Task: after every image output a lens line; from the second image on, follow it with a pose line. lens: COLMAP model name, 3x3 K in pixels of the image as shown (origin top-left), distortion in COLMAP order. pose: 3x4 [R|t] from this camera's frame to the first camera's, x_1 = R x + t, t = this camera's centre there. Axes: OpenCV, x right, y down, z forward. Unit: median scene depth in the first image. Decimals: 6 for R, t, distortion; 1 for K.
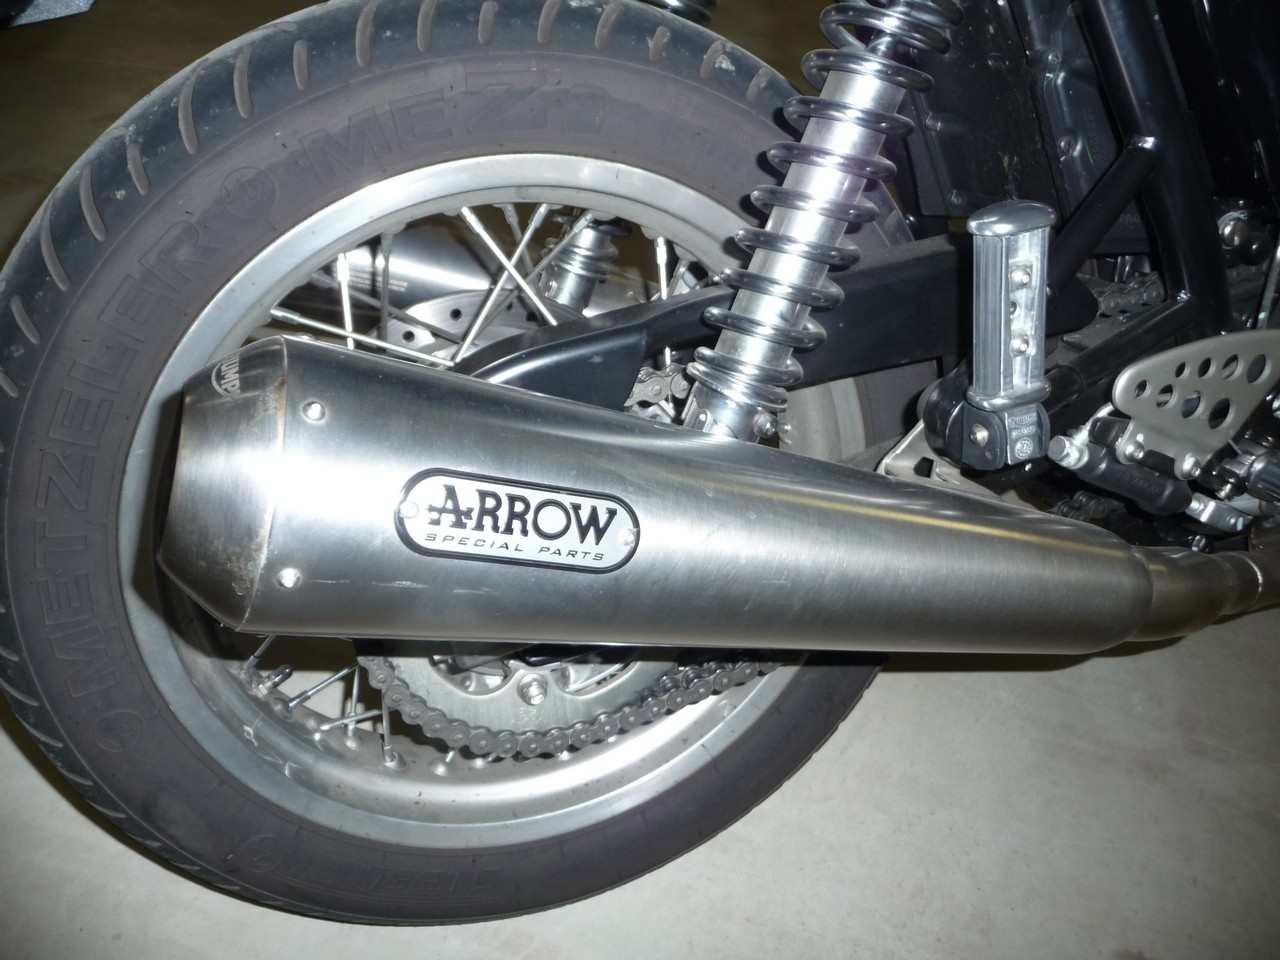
lens RADIAL K [[1045.8, 0, 640.0], [0, 1045.8, 480.0], [0, 0, 1]] dist [-0.043673, 0.005223]
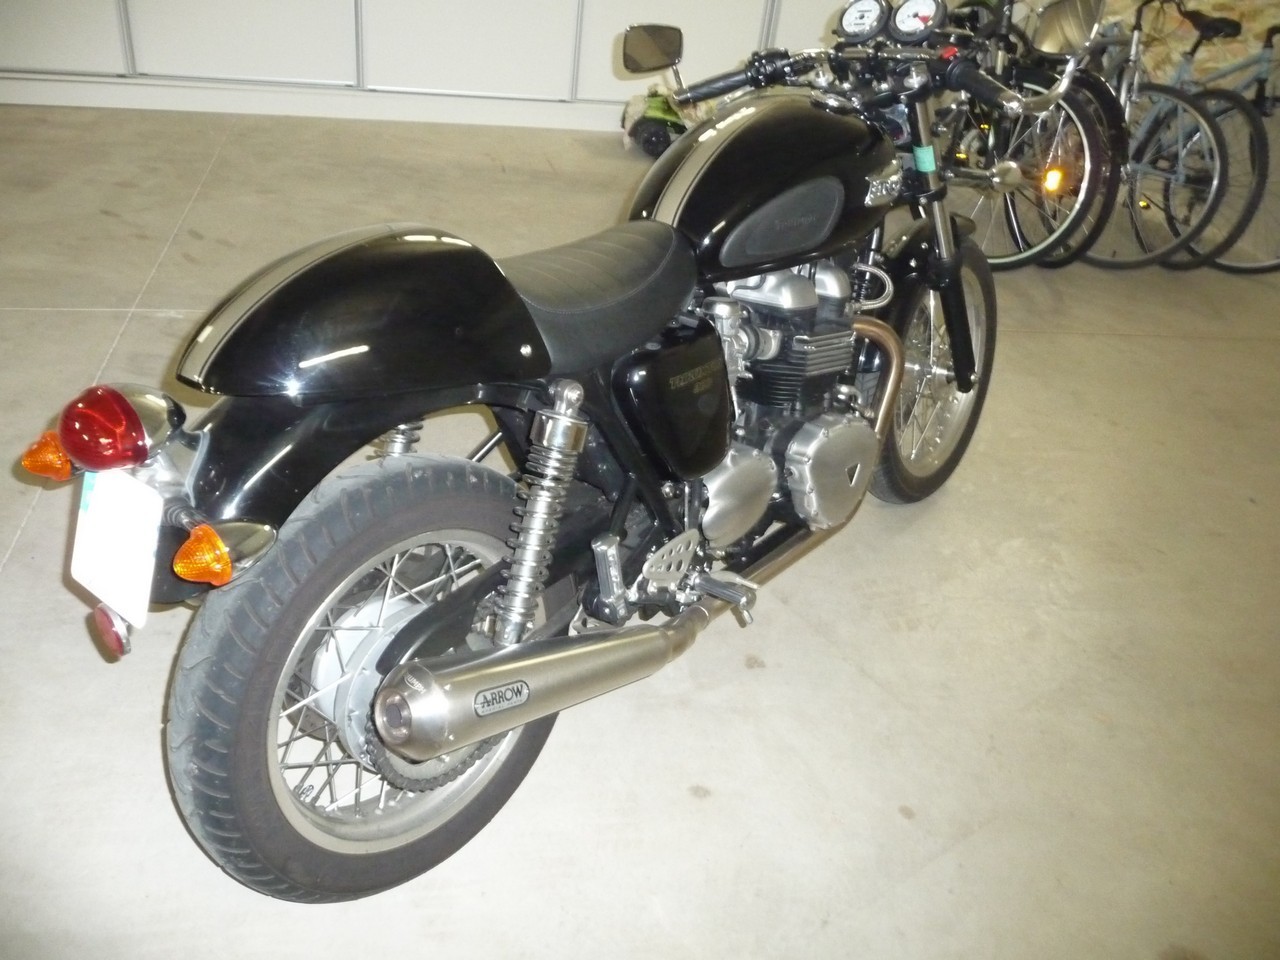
lens RADIAL K [[1045.8, 0, 640.0], [0, 1045.8, 480.0], [0, 0, 1]] dist [-0.043673, 0.005223]
pose [[0.869686, -0.213962, 0.444823, -0.676503], [0.210832, 0.975848, 0.057184, -0.466513], [-0.446315, 0.044051, 0.893791, -1.373136]]
